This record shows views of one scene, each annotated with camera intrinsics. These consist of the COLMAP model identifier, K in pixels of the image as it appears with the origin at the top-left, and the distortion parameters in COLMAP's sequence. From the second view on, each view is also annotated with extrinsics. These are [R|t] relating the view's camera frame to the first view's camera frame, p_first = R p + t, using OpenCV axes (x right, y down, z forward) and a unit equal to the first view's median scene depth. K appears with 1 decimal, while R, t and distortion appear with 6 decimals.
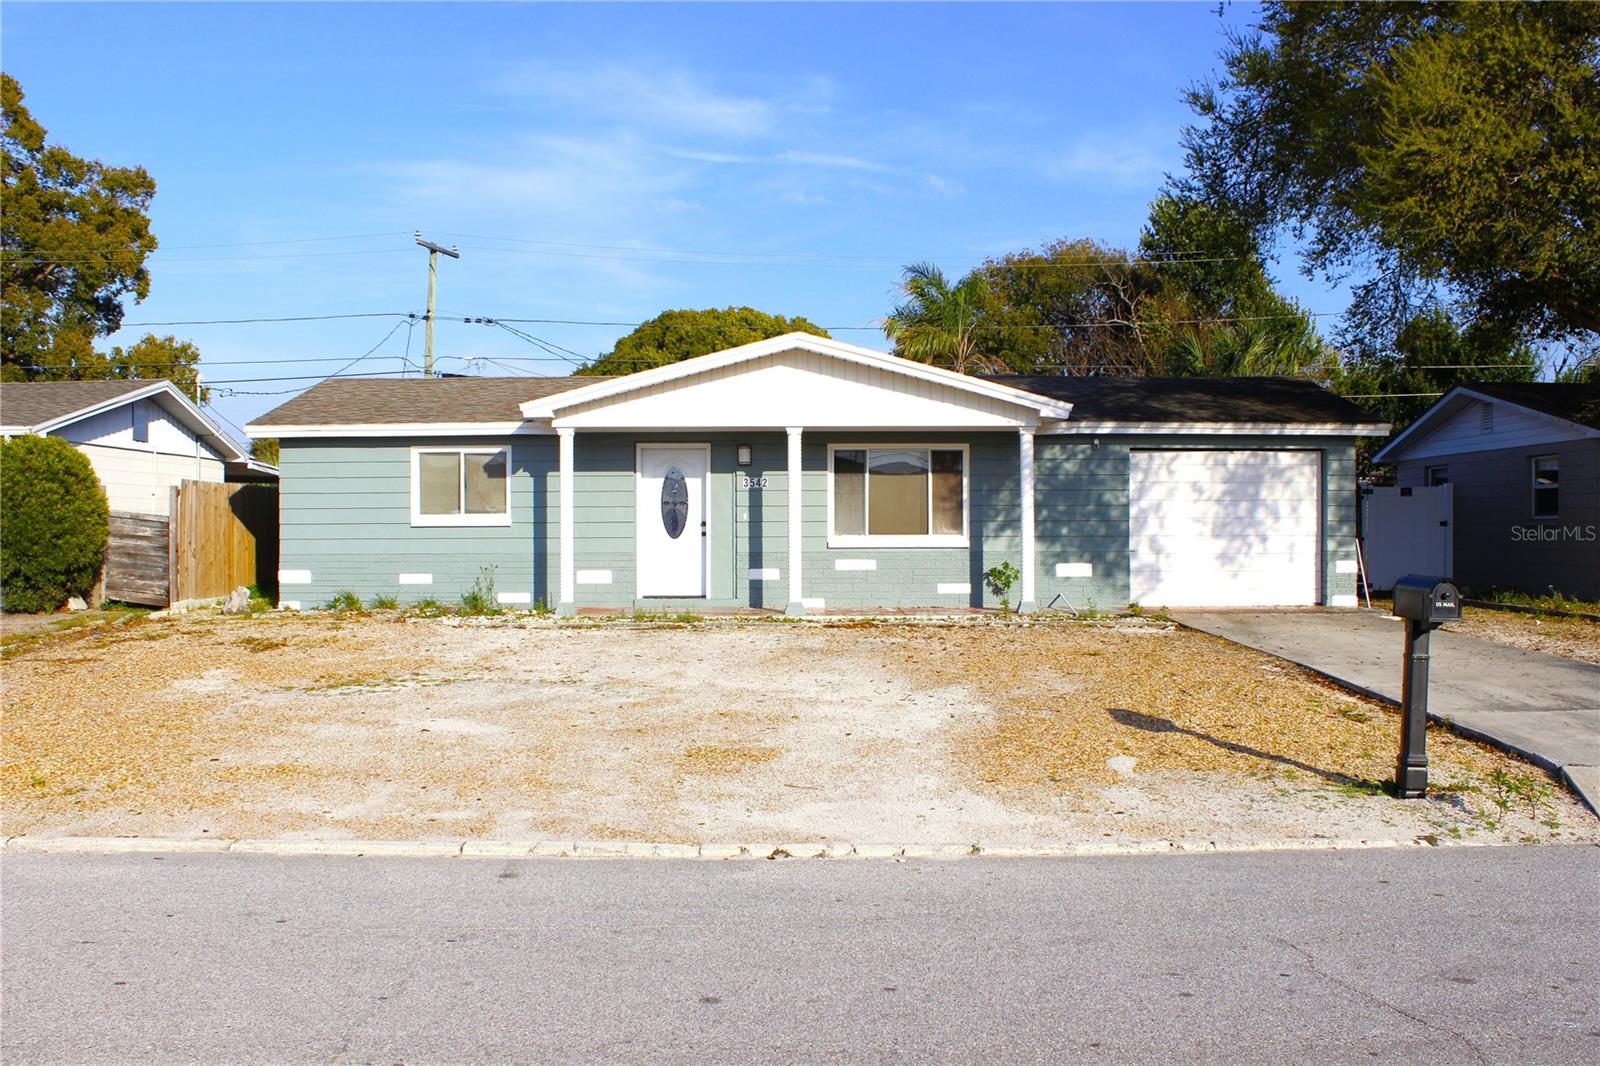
lens RADIAL K [[1581.7, 0, 800.0], [0, 1581.7, 533.0], [0, 0, 1]] dist [0.002693, -0.000300]
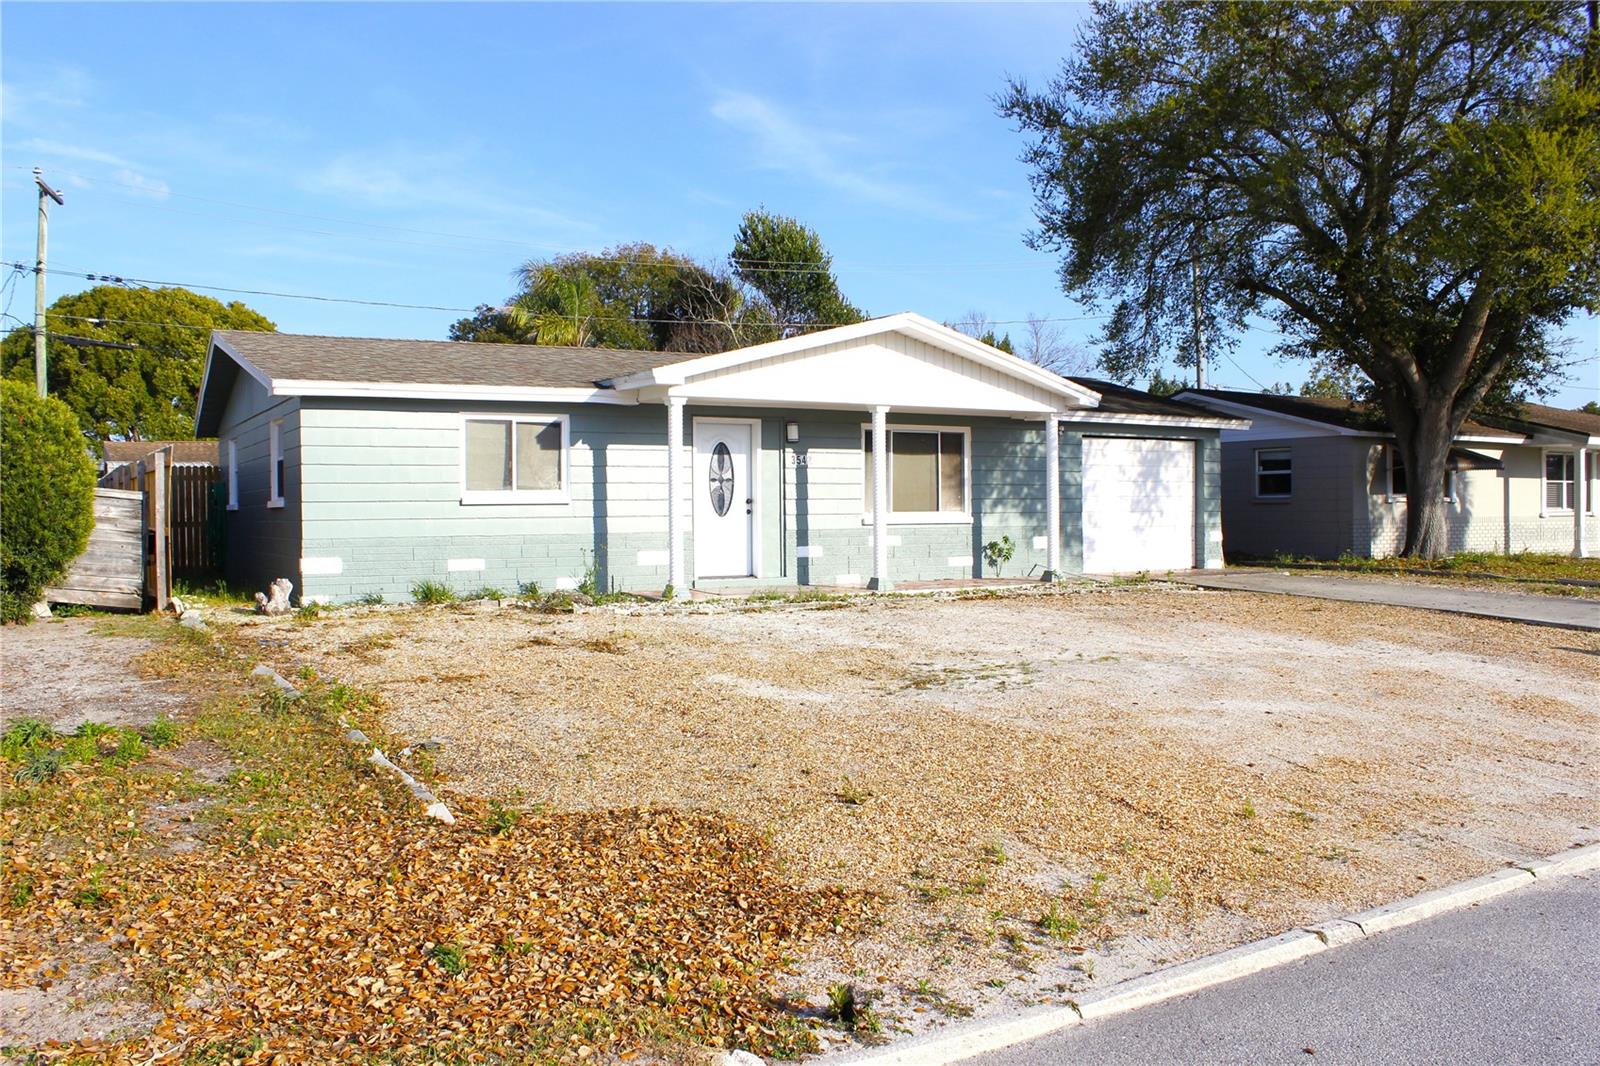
lens RADIAL K [[1354.5, 0, 800.0], [0, 1354.5, 533.0], [0, 0, 1]] dist [-0.010417, -0.003070]
pose [[0.855472, -0.012796, 0.517691, -0.472537], [0.007492, 0.999896, 0.012334, 0.003862], [-0.517795, -0.006673, 0.855479, 0.267958]]
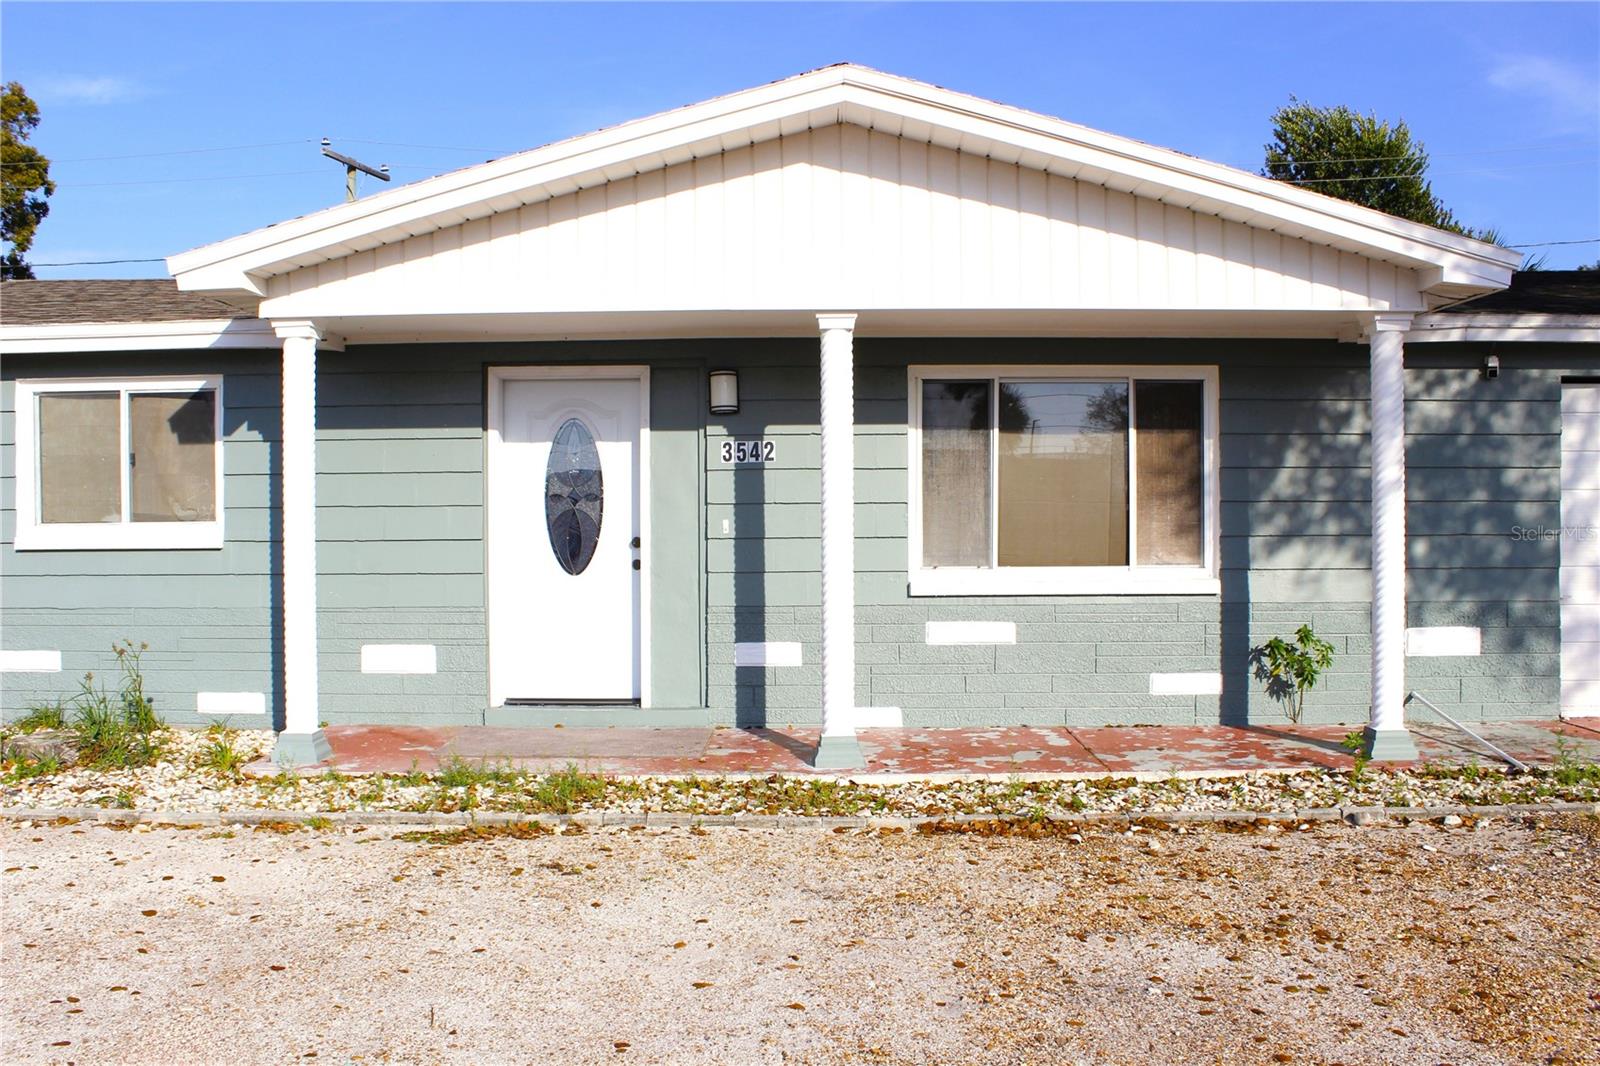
lens RADIAL K [[1358.7, 0, 800.0], [0, 1358.7, 533.0], [0, 0, 1]] dist [-0.137034, 0.128184]
pose [[0.999965, -0.002643, -0.007903, -0.010527], [0.002761, 0.999884, 0.014978, -0.014291], [0.007863, -0.015000, 0.999857, 0.612727]]
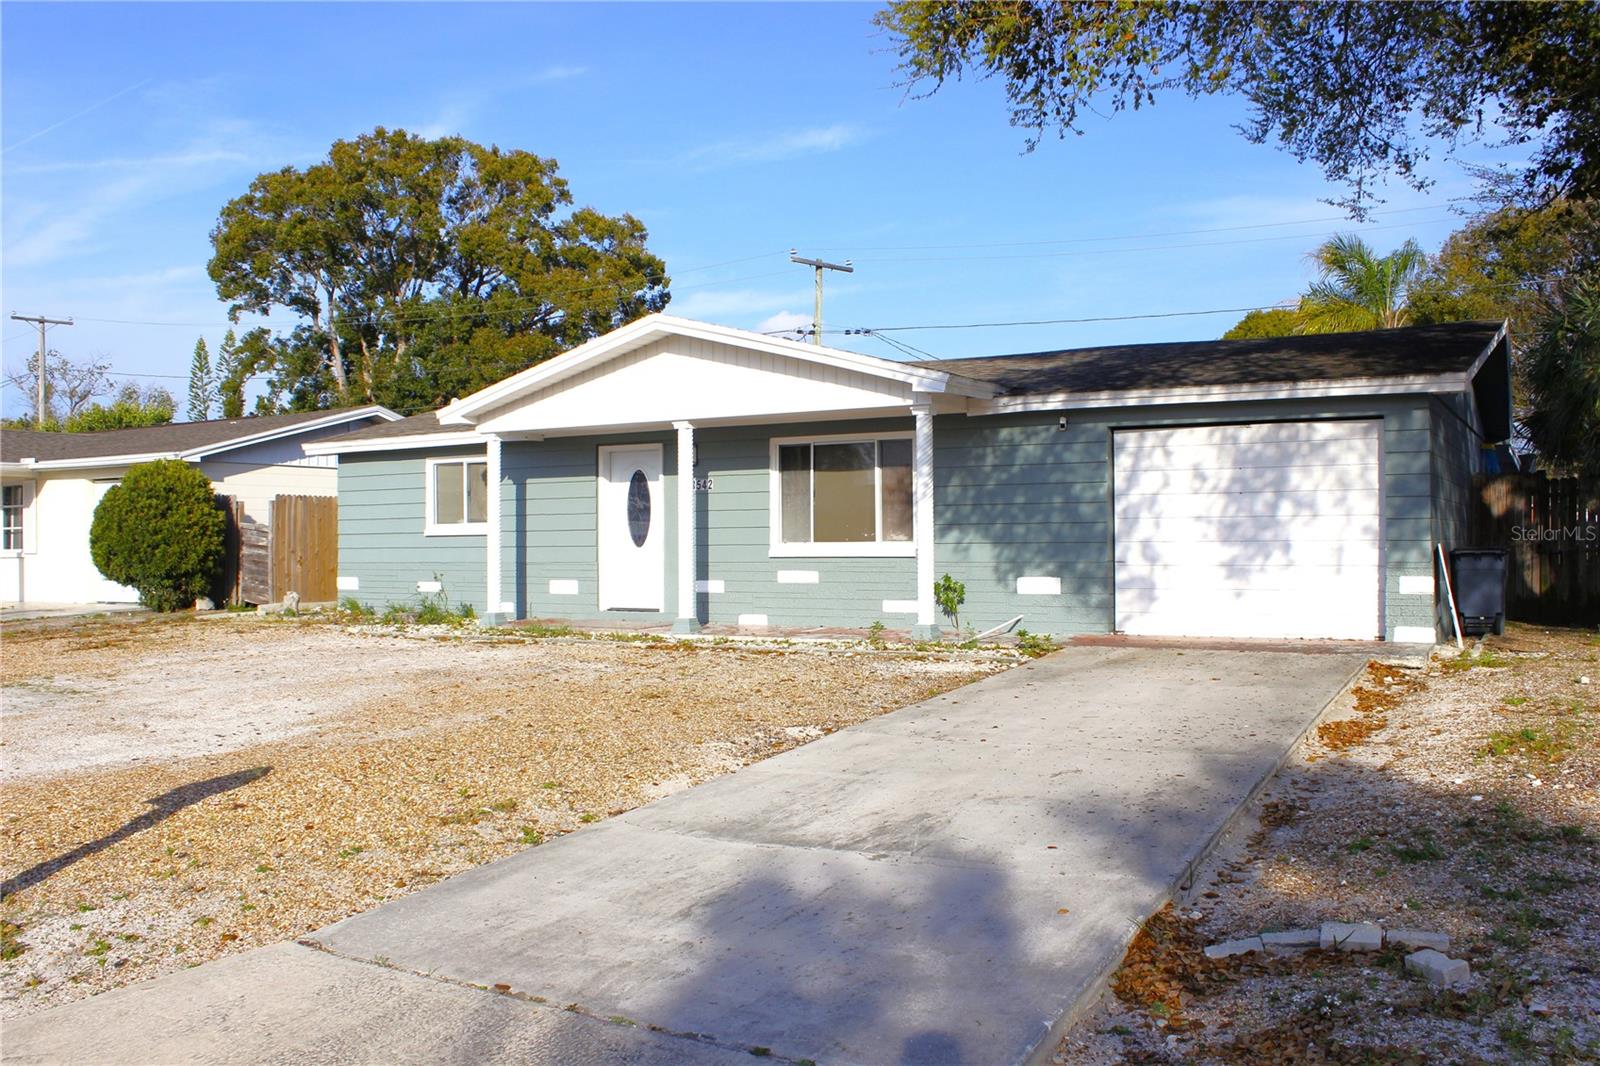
lens RADIAL K [[1354.5, 0, 800.0], [0, 1354.5, 533.0], [0, 0, 1]] dist [-0.010417, -0.003070]
pose [[0.865354, -0.007896, -0.501098, 0.406572], [0.011825, 0.999919, 0.004666, -0.007202], [0.501021, -0.009963, 0.865378, 0.360485]]
